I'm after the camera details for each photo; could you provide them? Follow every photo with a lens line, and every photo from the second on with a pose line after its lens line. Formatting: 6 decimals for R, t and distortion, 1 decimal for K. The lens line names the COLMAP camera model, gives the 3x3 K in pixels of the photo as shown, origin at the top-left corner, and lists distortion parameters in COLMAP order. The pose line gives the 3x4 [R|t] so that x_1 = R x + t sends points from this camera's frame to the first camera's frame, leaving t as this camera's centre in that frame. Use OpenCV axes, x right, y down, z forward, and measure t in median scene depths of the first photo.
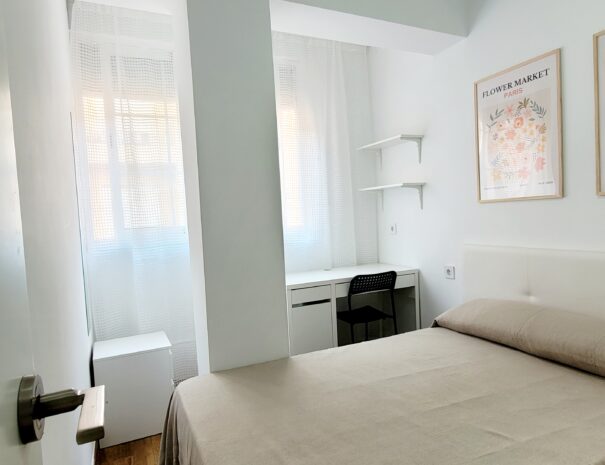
lens RADIAL K [[403.1, 0, 311.3], [0, 403.1, 239.5], [0, 0, 1]] dist [-0.003134, 0.000317]
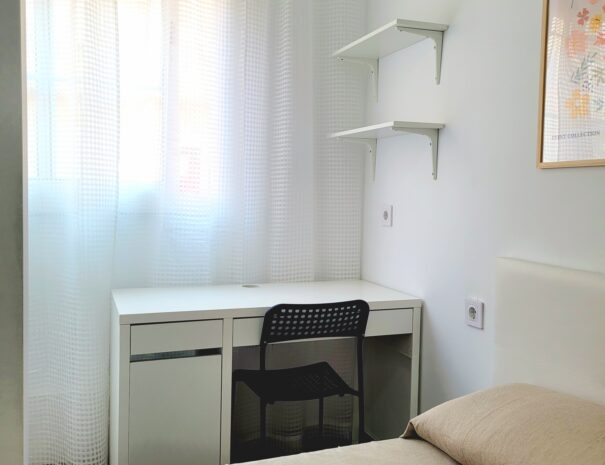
lens RADIAL K [[605.1, 0, 309.5], [0, 605.1, 229.5], [0, 0, 1]] dist [0.028467, -0.012362]
pose [[0.994394, 0.073537, -0.075975, 0.230484], [-0.073212, 0.997291, 0.007063, -0.009950], [0.076288, -0.001461, 0.997085, 0.323148]]
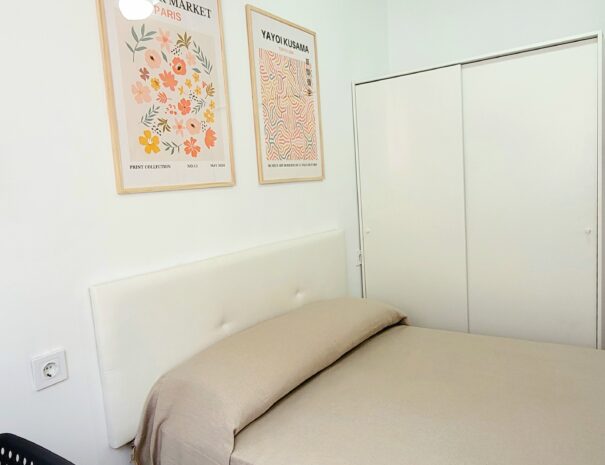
lens RADIAL K [[461.6, 0, 302.5], [0, 461.6, 232.5], [0, 0, 1]] dist [0.000480, 0.000961]
pose [[-0.498772, -0.012486, 0.866643, -0.201340], [0.143110, 0.984986, 0.096554, -0.070477], [-0.854837, 0.172184, -0.489496, 1.156874]]
